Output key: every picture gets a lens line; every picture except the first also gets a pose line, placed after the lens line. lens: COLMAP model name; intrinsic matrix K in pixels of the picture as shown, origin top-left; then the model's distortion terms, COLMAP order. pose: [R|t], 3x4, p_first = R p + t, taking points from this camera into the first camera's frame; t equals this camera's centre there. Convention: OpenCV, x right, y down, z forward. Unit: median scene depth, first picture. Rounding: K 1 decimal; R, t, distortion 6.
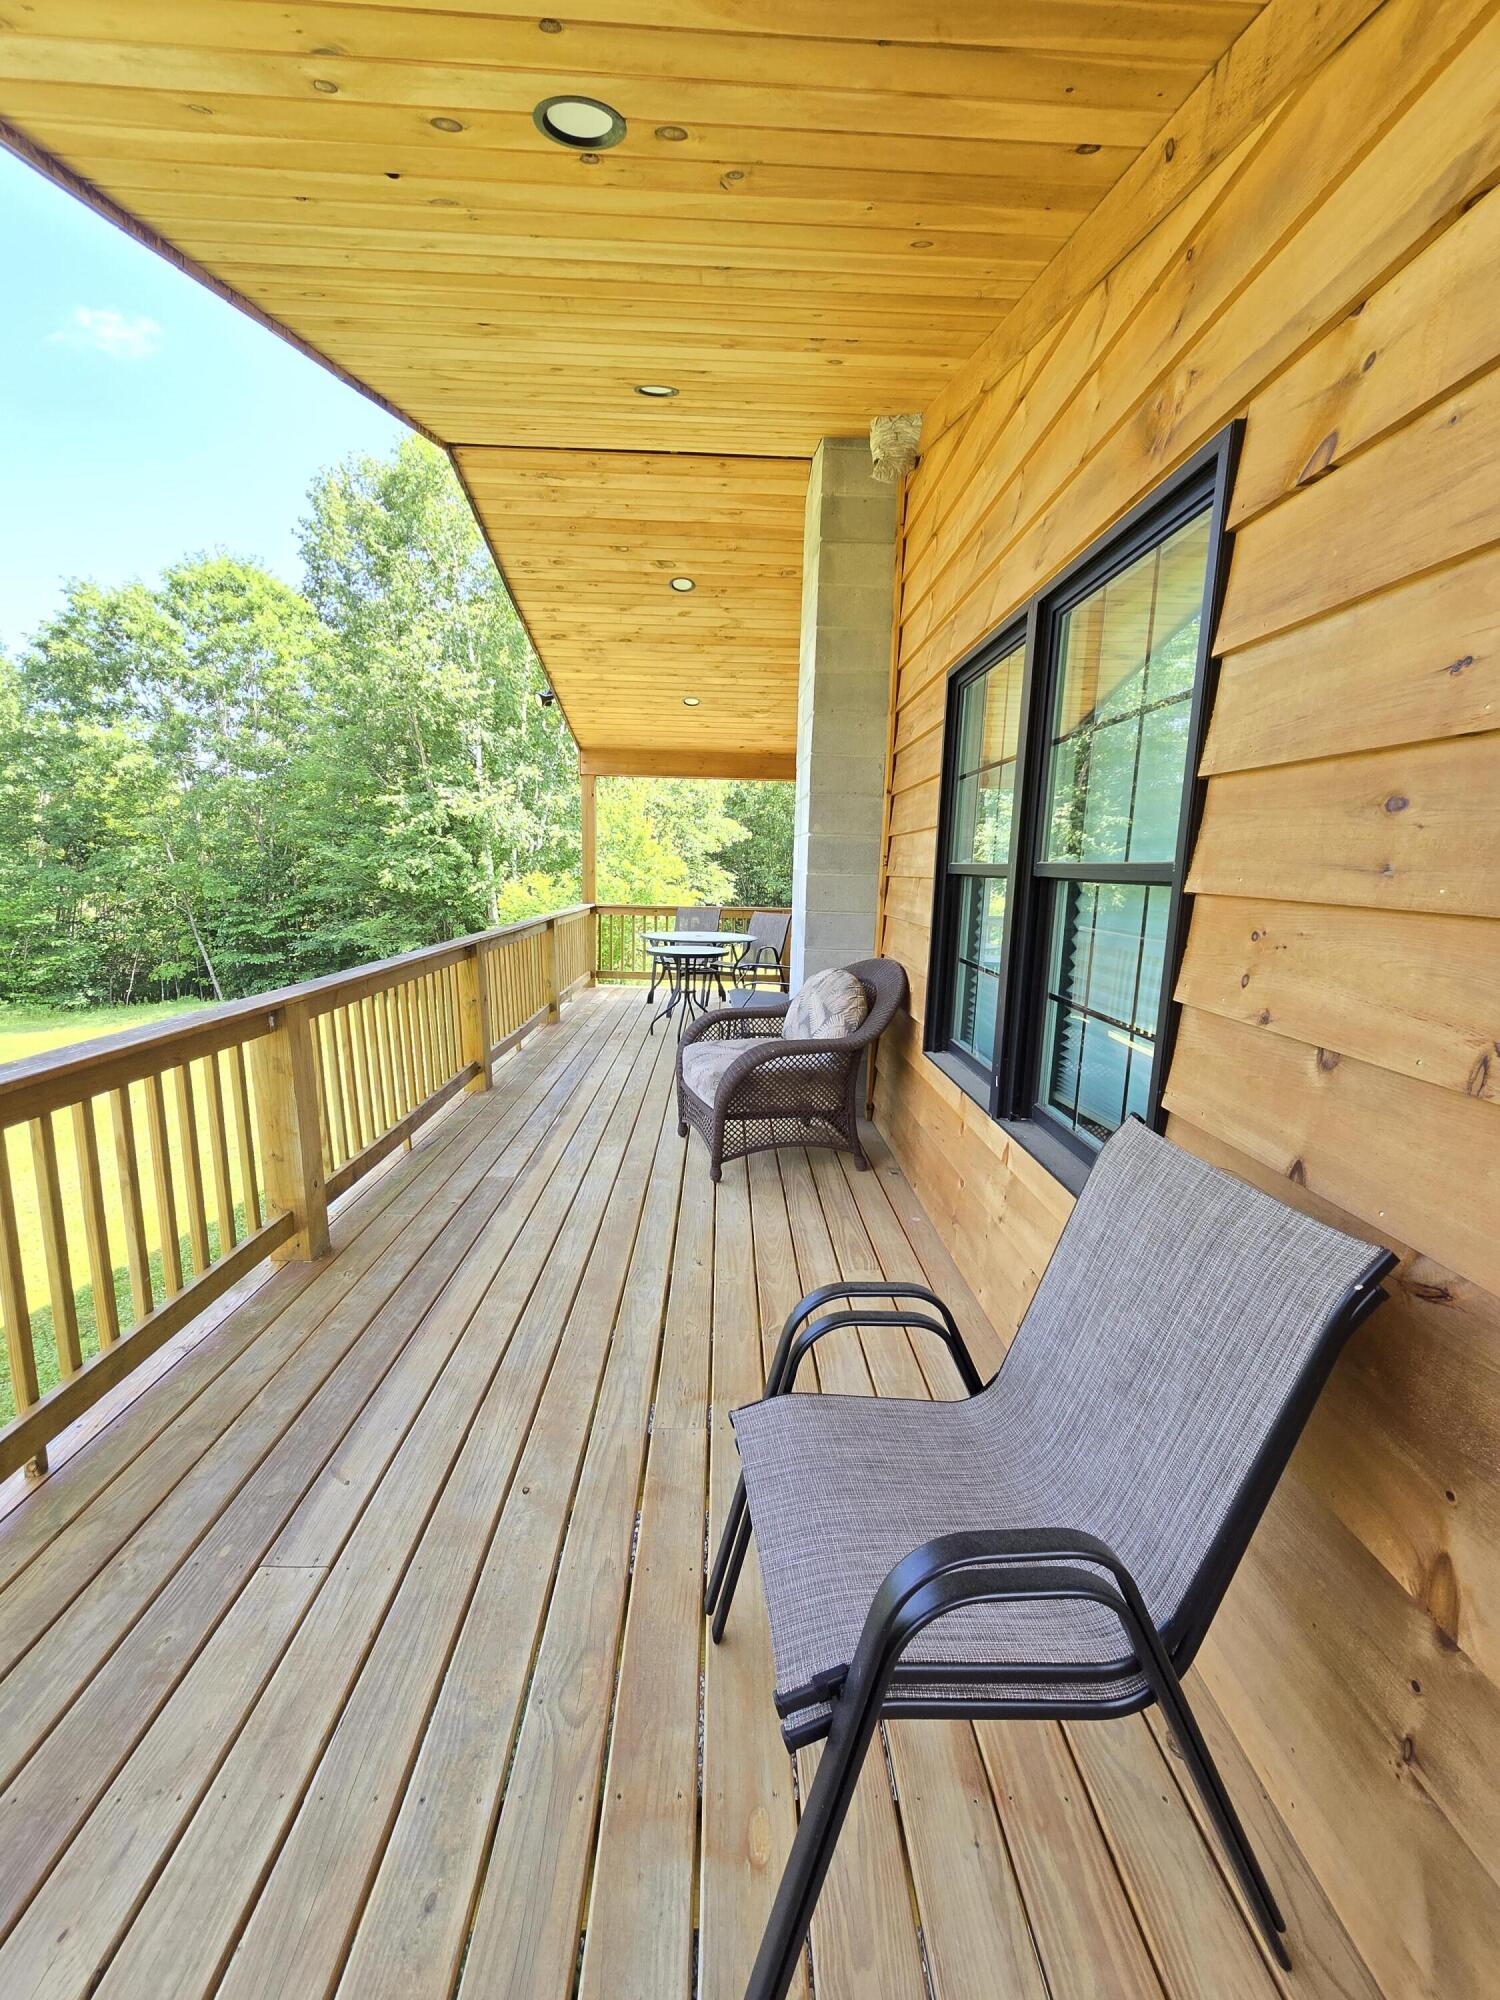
lens RADIAL K [[812.6, 0, 750.0], [0, 812.6, 1000.0], [0, 0, 1]] dist [0.005306, -0.004842]
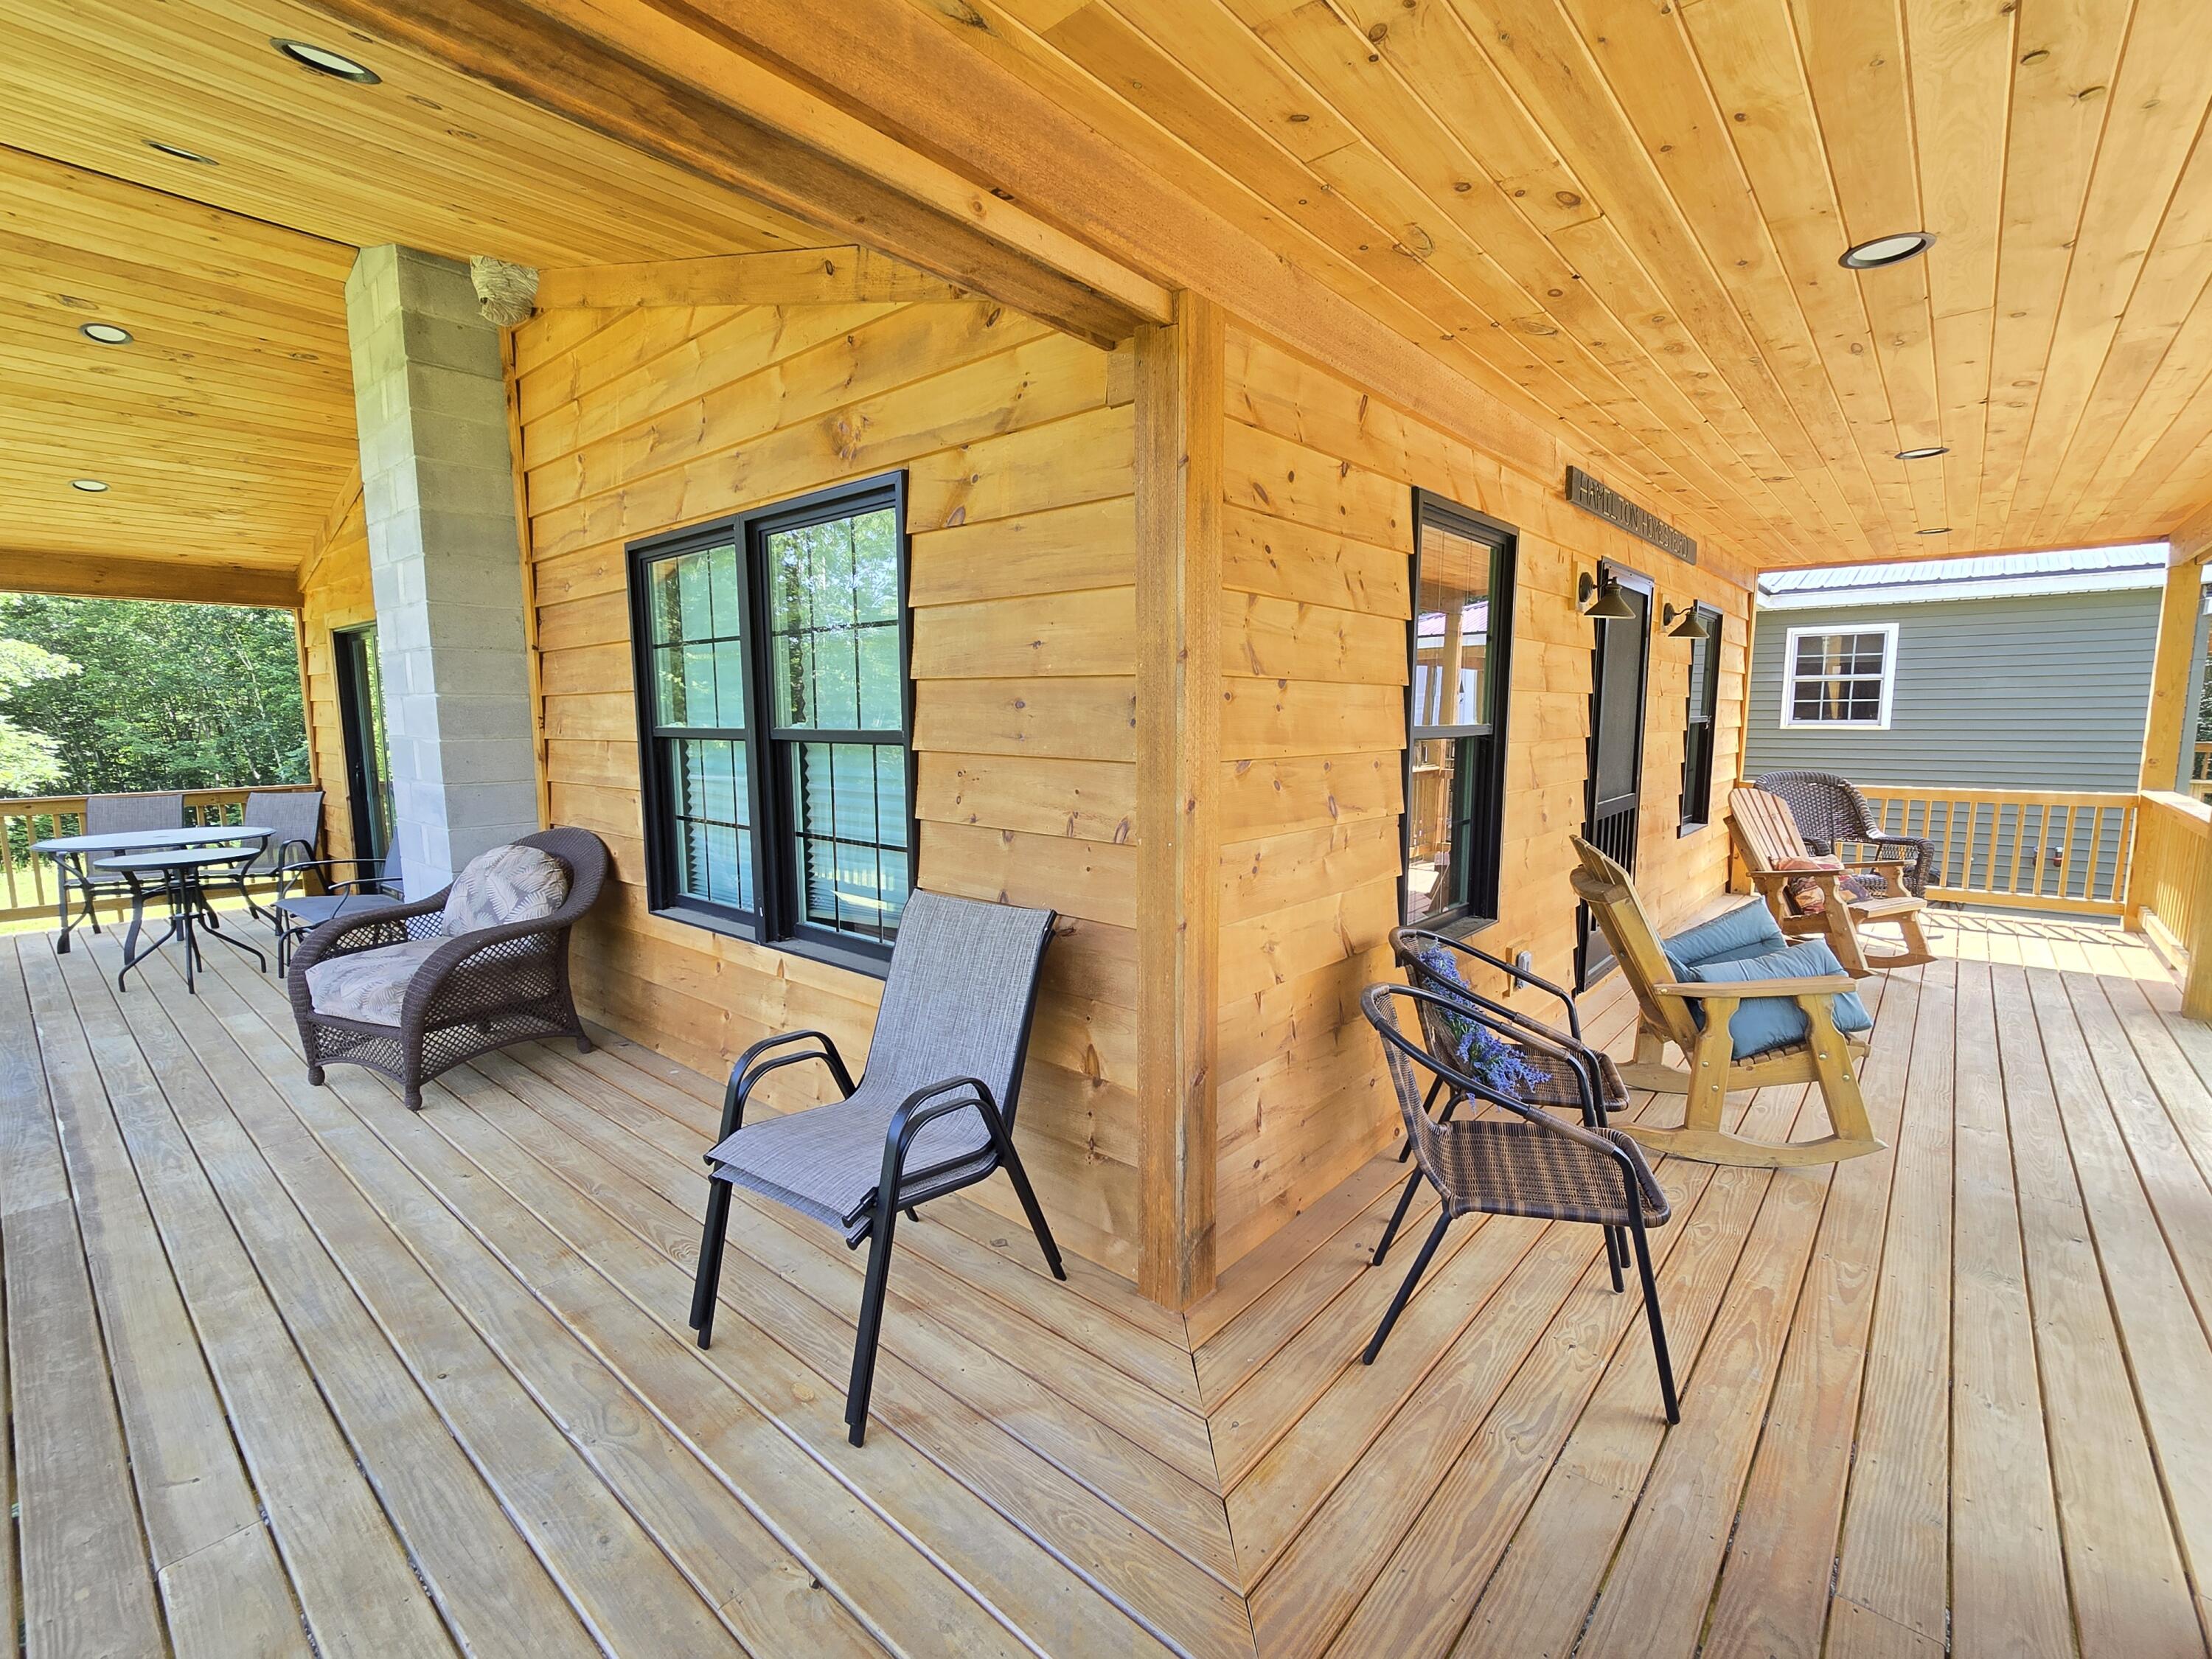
lens RADIAL K [[986.5, 0, 1110.4], [0, 986.5, 836.8], [0, 0, 1]] dist [-0.023375, 0.010978]
pose [[0.672153, -0.123321, 0.730070, -0.264376], [0.142757, 0.989116, 0.035646, 0.009248], [-0.726519, 0.080263, 0.682442, -0.242948]]
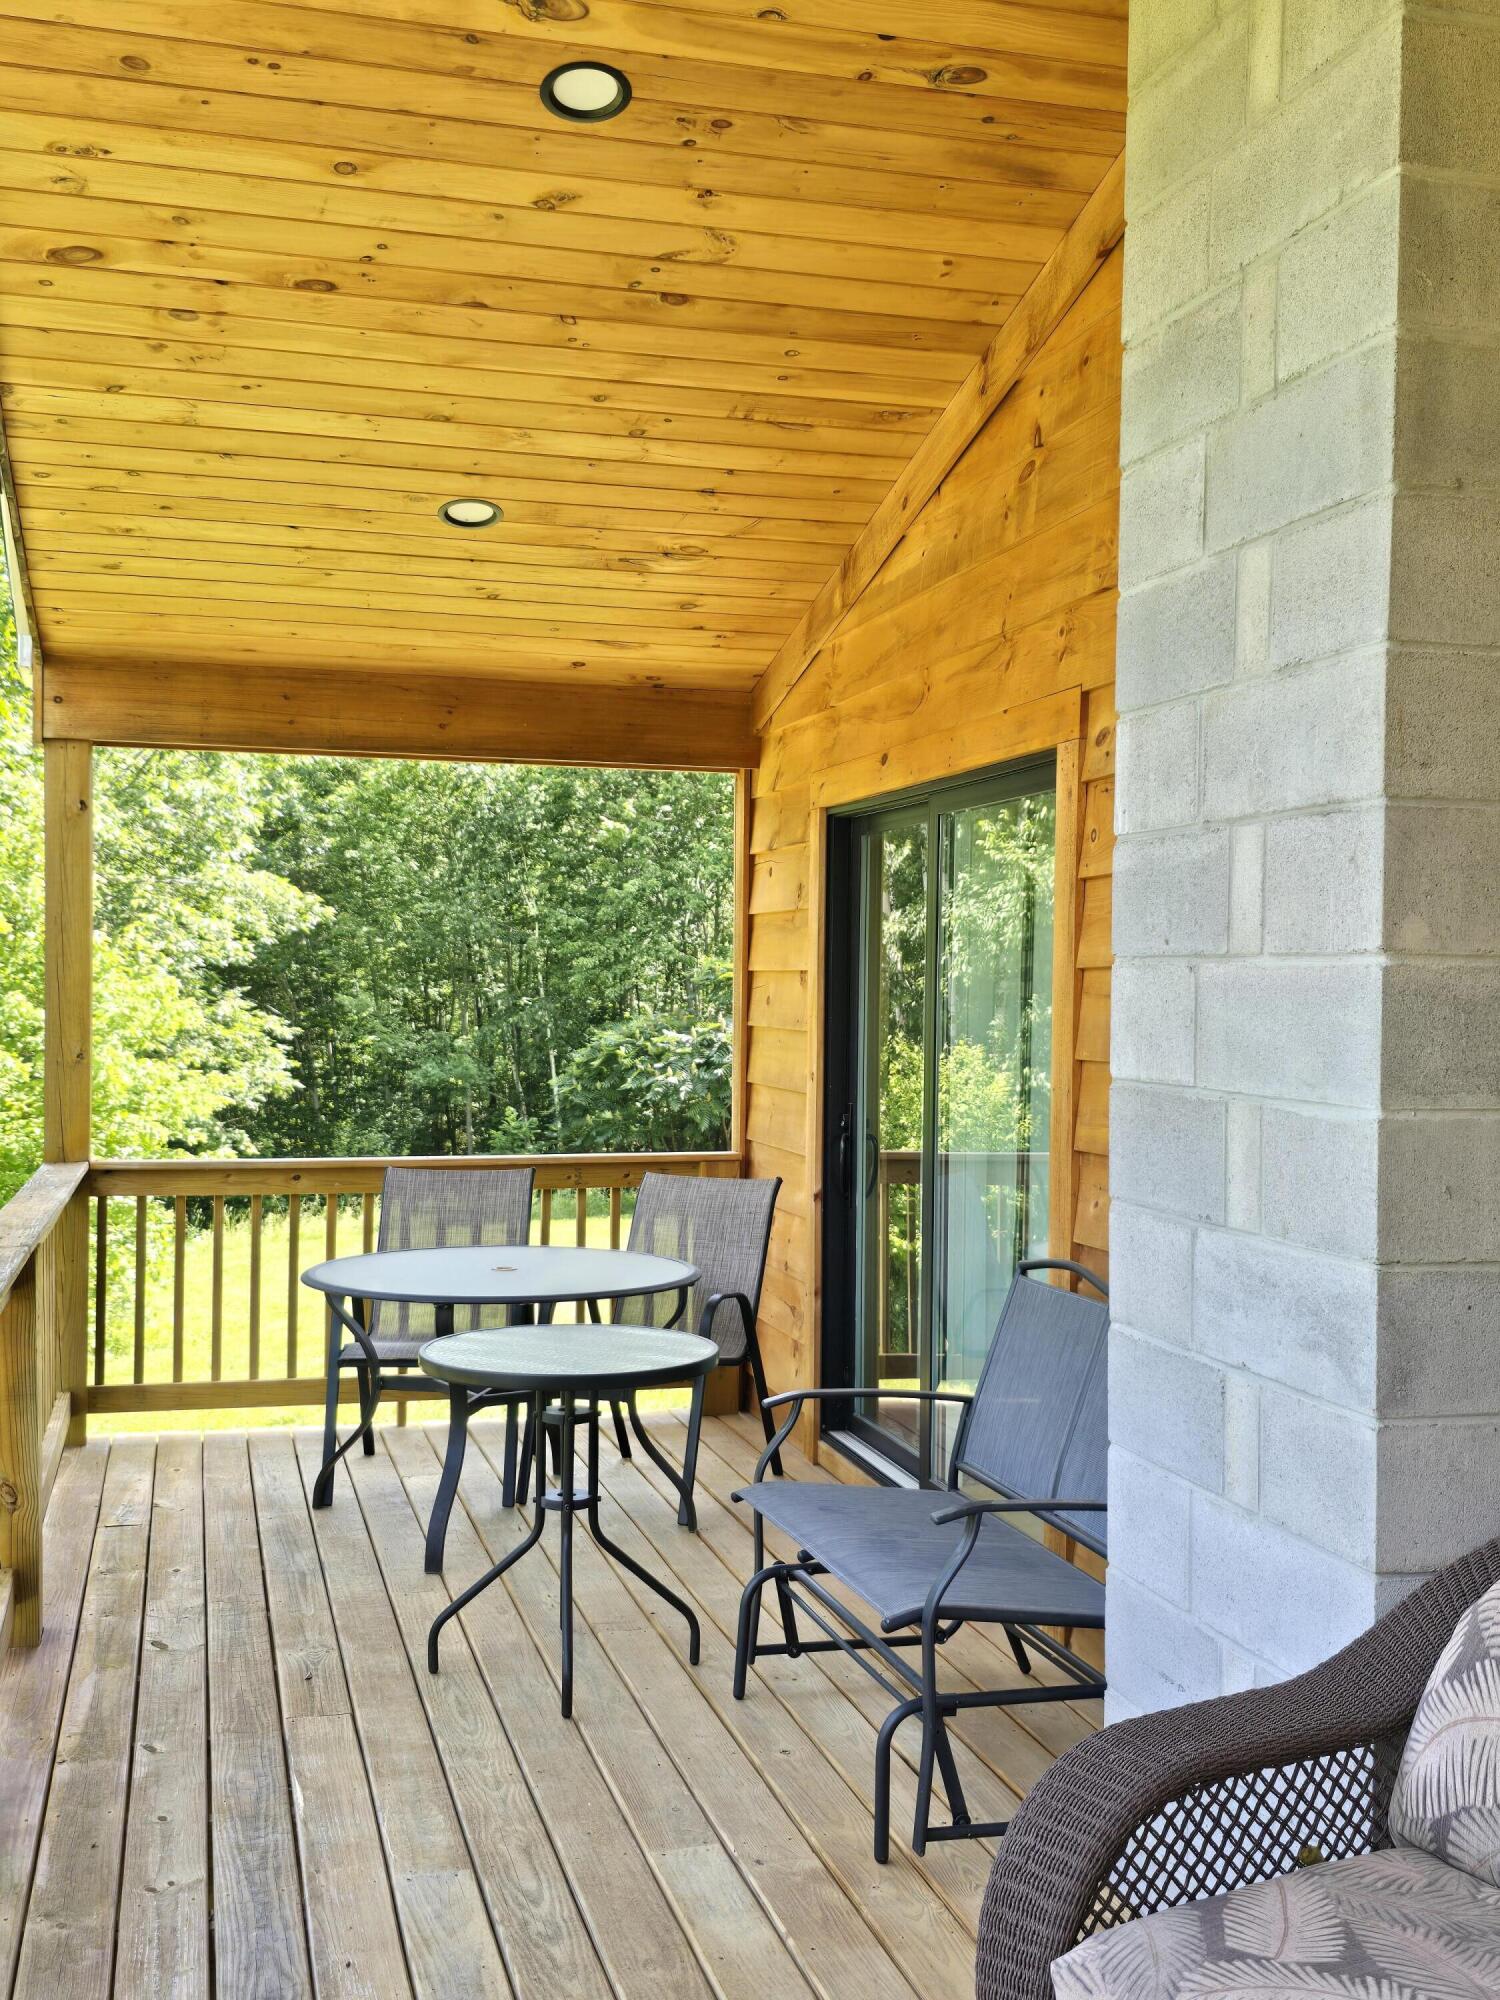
lens RADIAL K [[2036.6, 0, 748.8], [0, 2036.6, 1023.5], [0, 0, 1]] dist [0.013289, -0.008622]
pose [[0.971996, -0.018302, 0.234285, -0.318704], [0.051917, 0.989053, -0.138128, -0.130787], [-0.229192, 0.146423, 0.962305, 0.540044]]
